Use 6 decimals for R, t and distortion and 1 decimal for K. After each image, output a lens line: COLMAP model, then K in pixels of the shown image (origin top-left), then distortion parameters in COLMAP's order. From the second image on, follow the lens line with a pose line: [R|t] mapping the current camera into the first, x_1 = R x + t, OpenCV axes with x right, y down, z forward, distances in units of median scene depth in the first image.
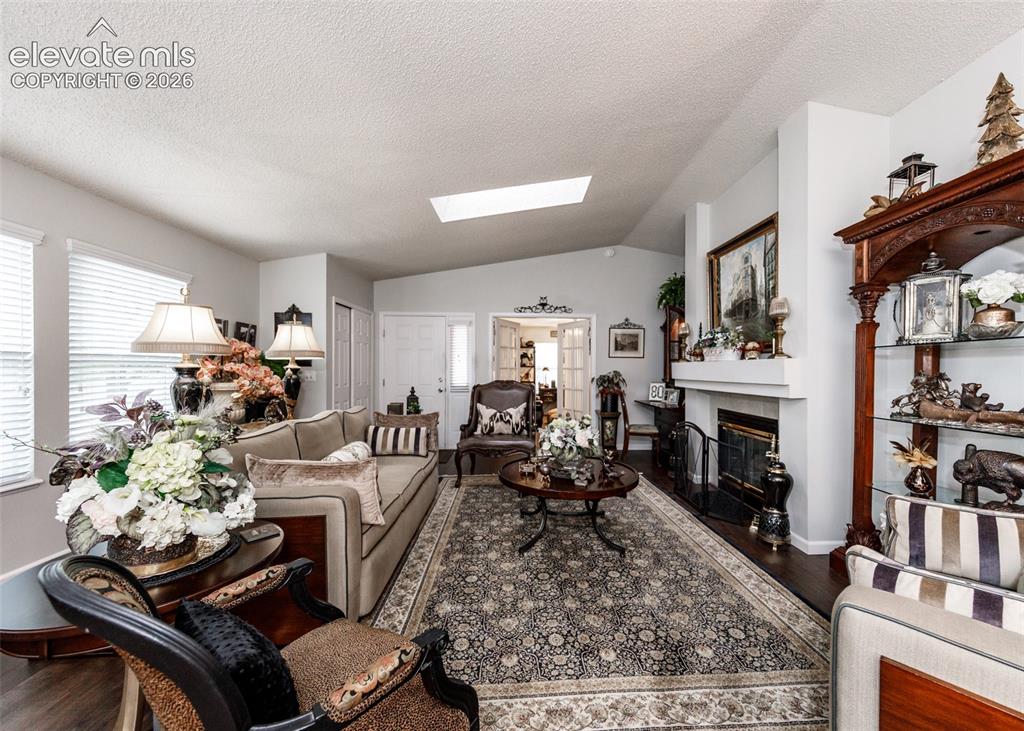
lens RADIAL K [[382.7, 0, 518.9], [0, 382.7, 368.1], [0, 0, 1]] dist [0.001110, -0.000327]
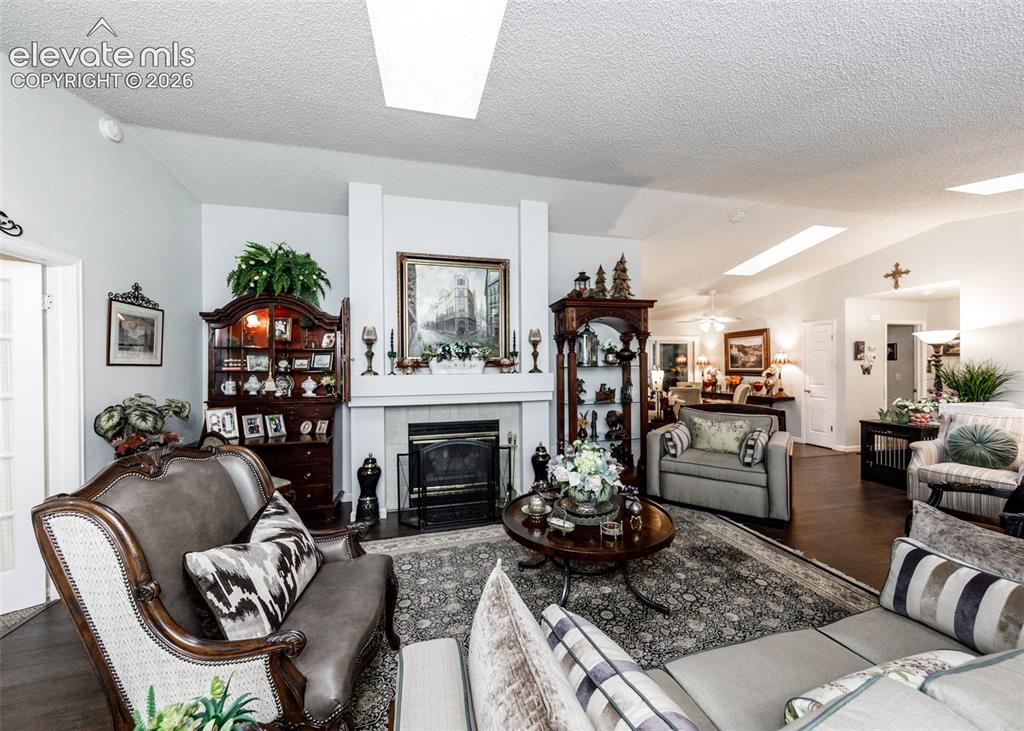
lens RADIAL K [[382.7, 0, 517.6], [0, 382.7, 364.4], [0, 0, 1]] dist [0.001110, -0.000327]
pose [[-0.231325, -0.003820, 0.972869, -0.492504], [0.006688, 0.999962, 0.005517, -0.046802], [-0.972854, 0.007782, -0.231291, 1.041485]]
